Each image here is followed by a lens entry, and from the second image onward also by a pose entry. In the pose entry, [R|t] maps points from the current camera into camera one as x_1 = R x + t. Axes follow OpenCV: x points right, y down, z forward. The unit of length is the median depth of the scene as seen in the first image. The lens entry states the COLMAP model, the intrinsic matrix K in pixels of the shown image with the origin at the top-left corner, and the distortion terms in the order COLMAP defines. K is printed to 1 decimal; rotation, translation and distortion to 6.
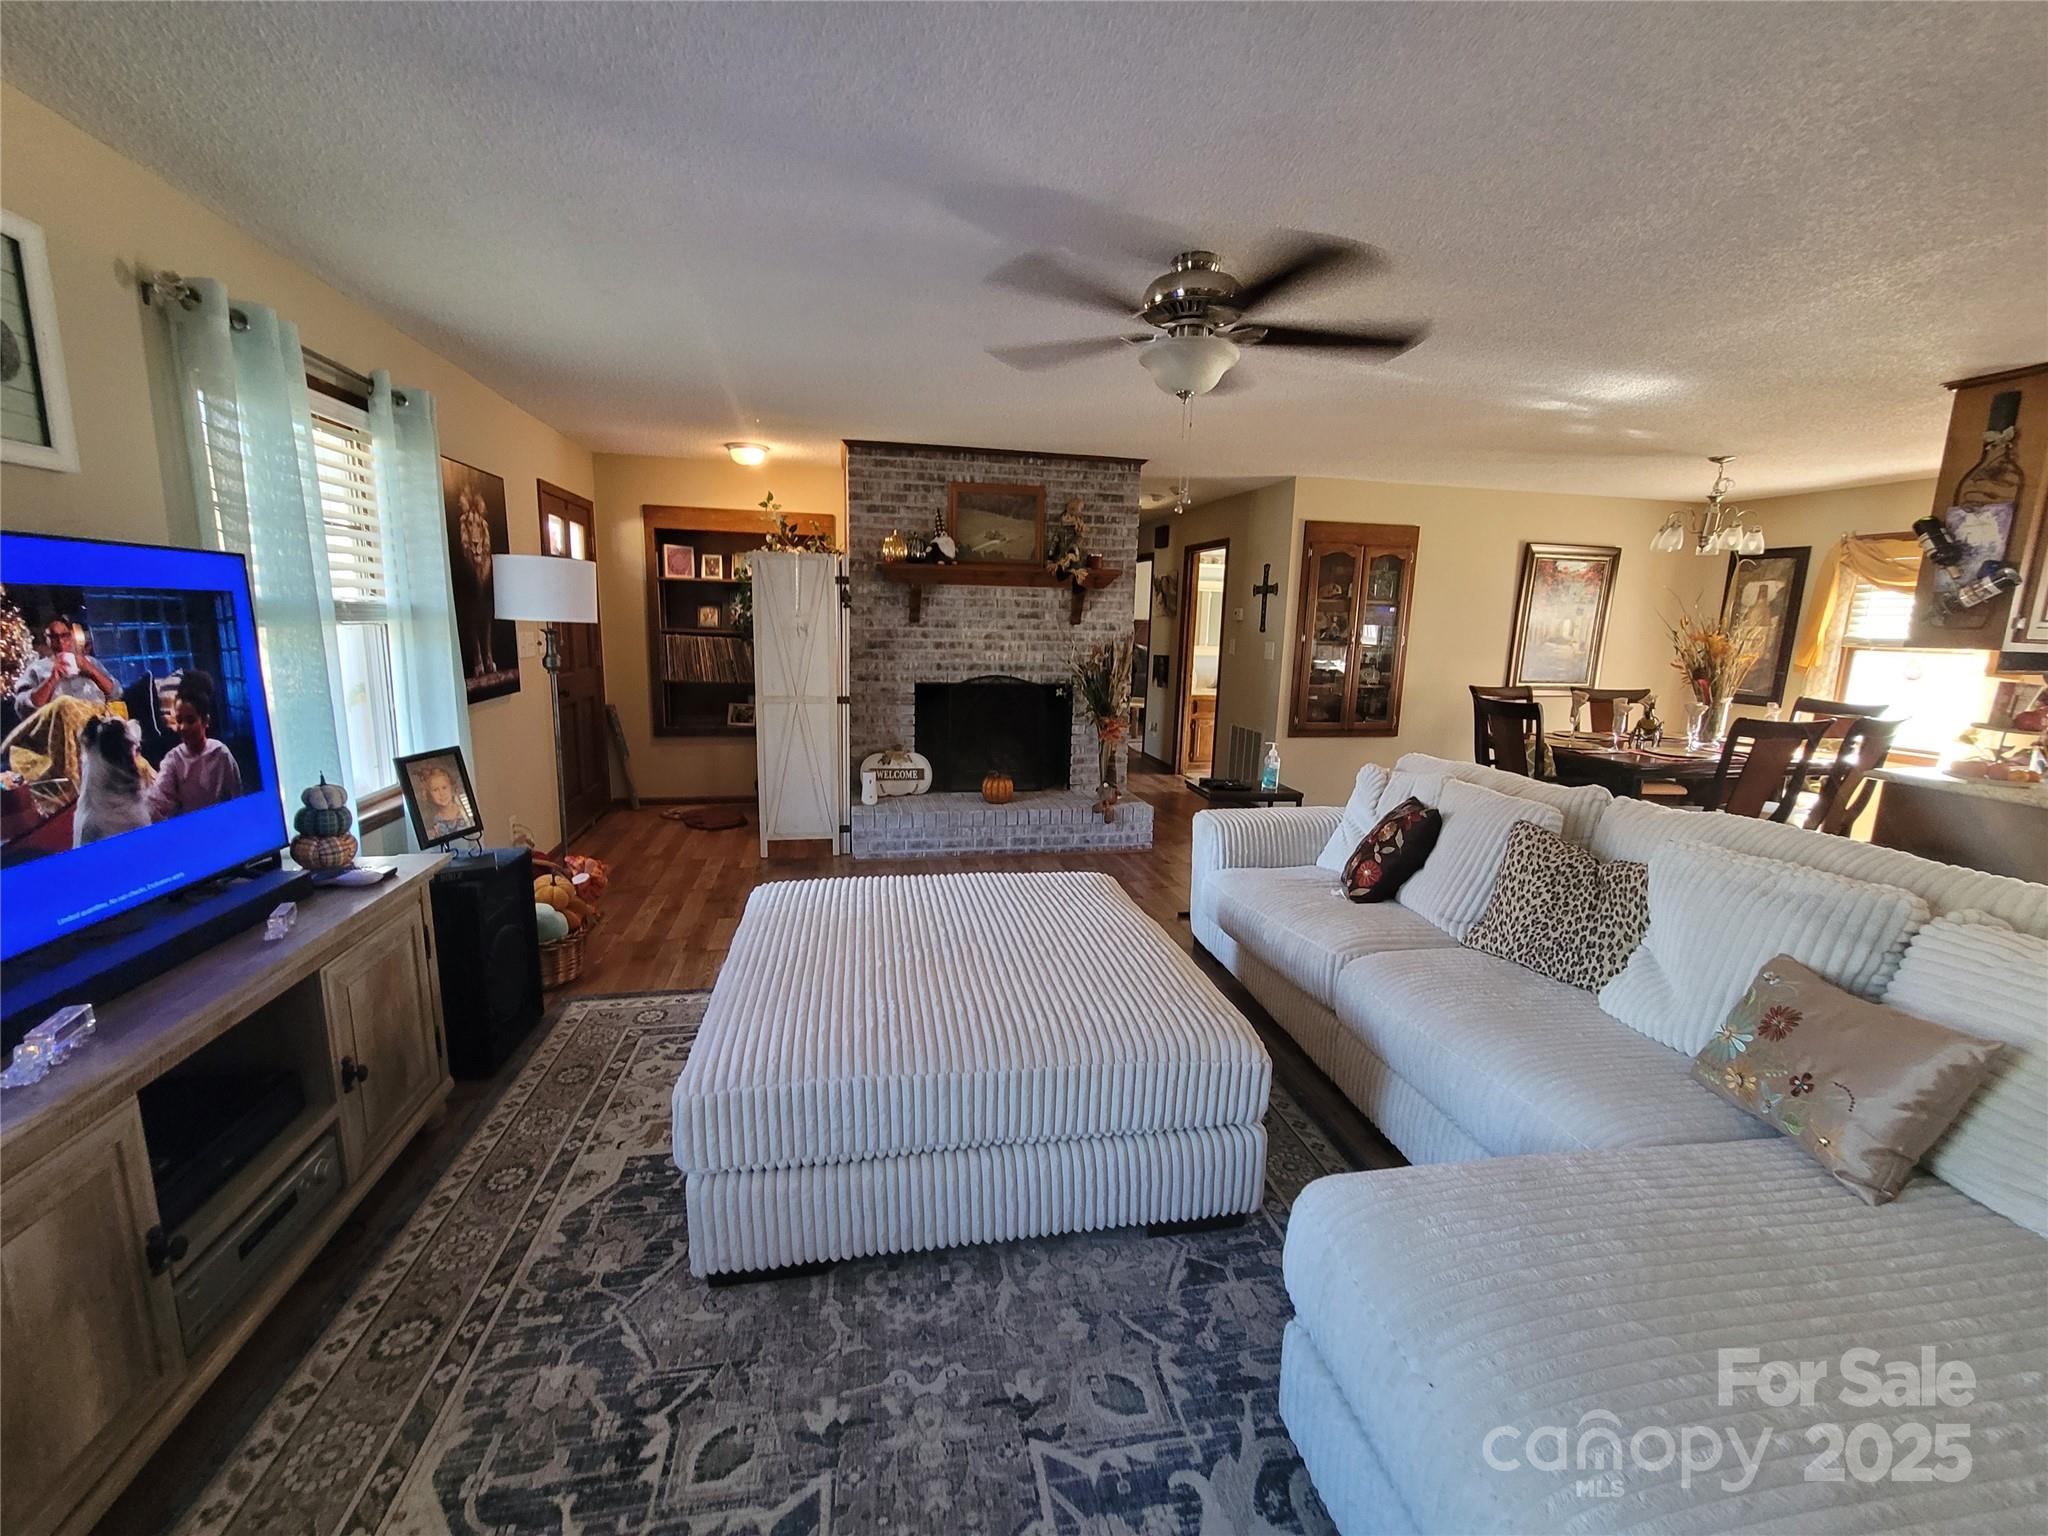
lens RADIAL K [[833.0, 0, 1017.3], [0, 833.0, 761.8], [0, 0, 1]] dist [0.001460, 0.000124]
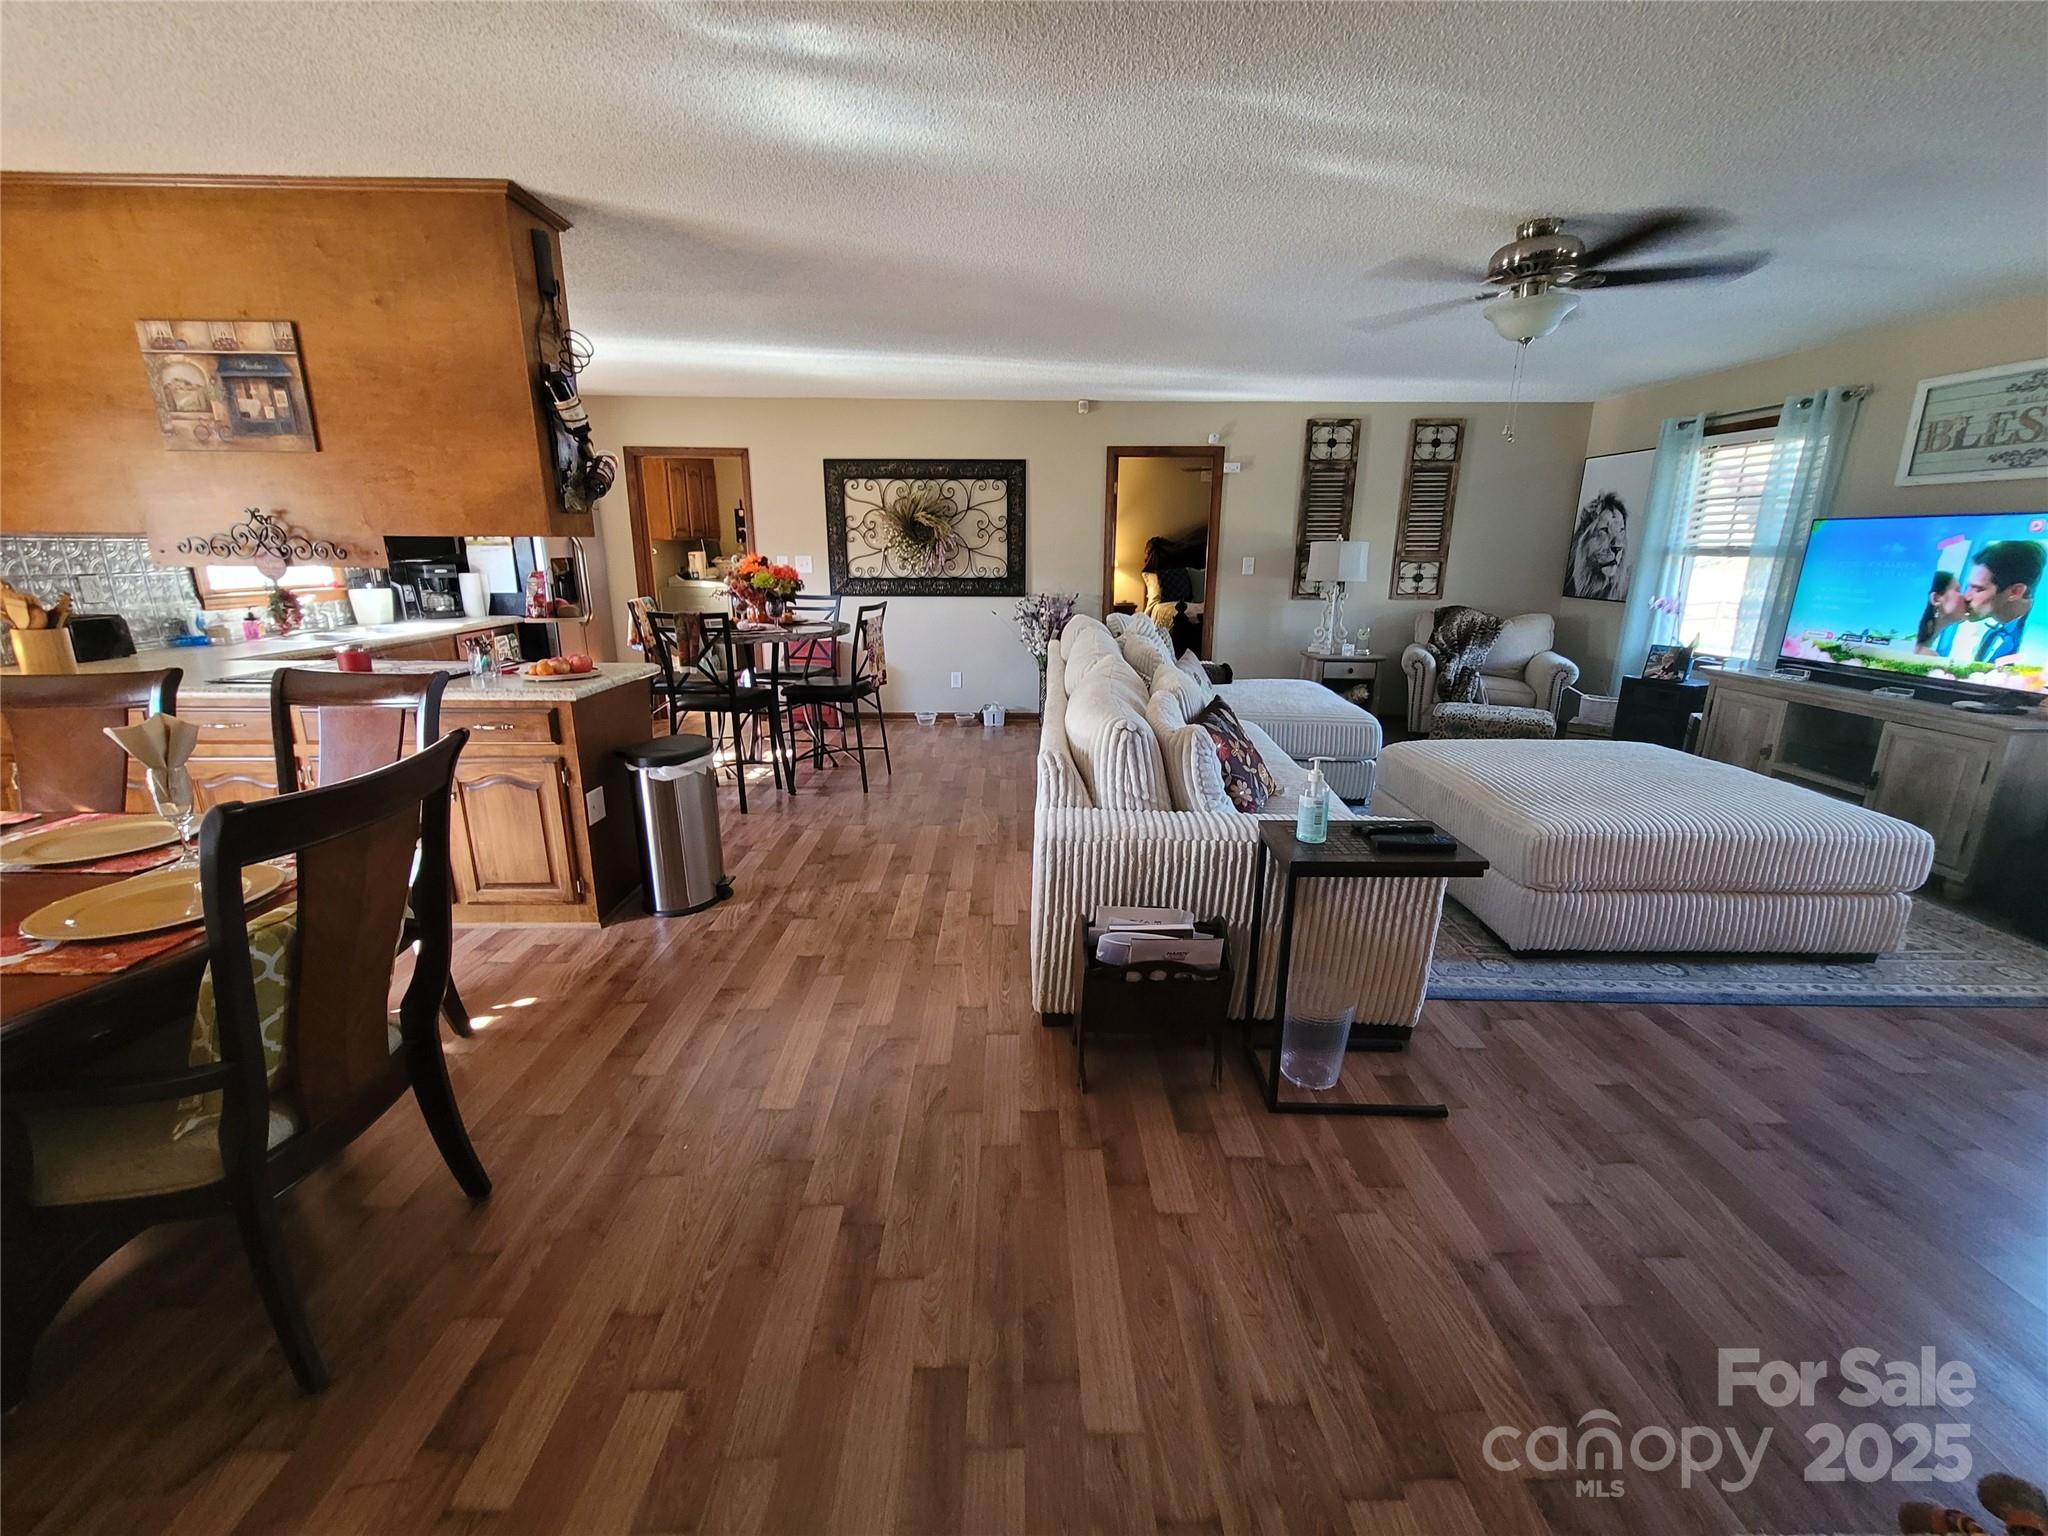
lens RADIAL K [[833.0, 0, 1023.9], [0, 833.0, 759.1], [0, 0, 1]] dist [0.001460, 0.000124]
pose [[-0.980272, -0.079901, 0.180784, 0.299521], [0.002856, 0.908827, 0.417162, -0.184241], [-0.197633, 0.409449, -0.890670, 1.145092]]
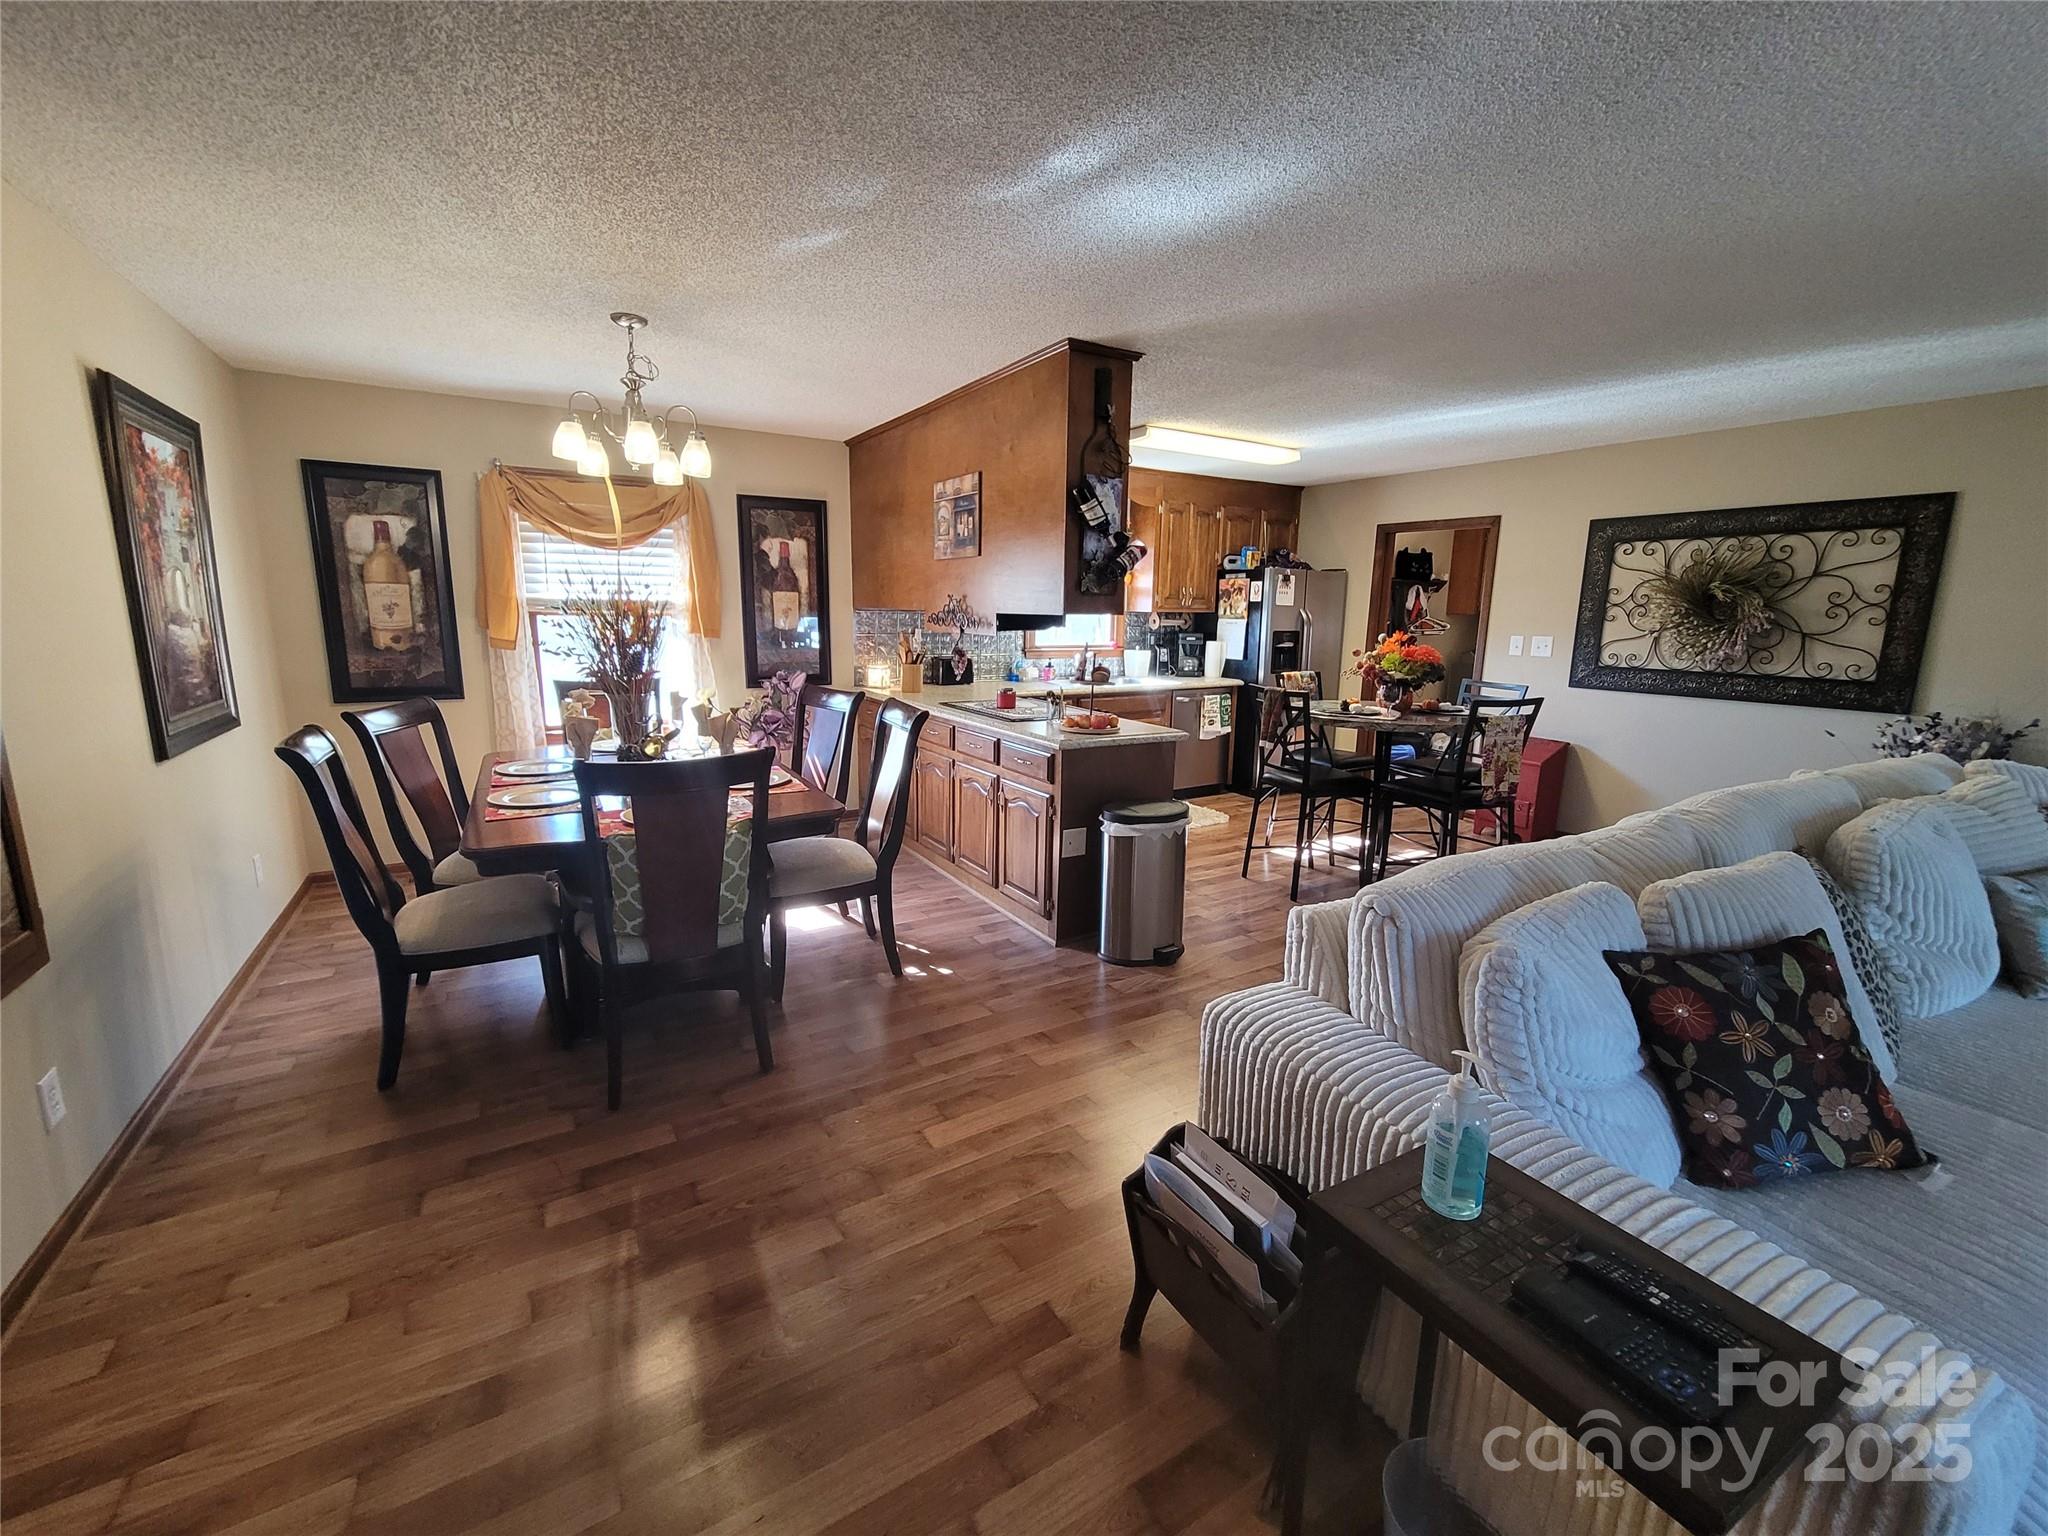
lens RADIAL K [[833.0, 0, 1022.3], [0, 833.0, 760.0], [0, 0, 1]] dist [0.001460, 0.000124]
pose [[-0.327923, -0.203114, 0.922611, 0.094028], [0.142461, 0.954813, 0.260839, -0.157733], [-0.933901, 0.216971, -0.284170, 0.908136]]
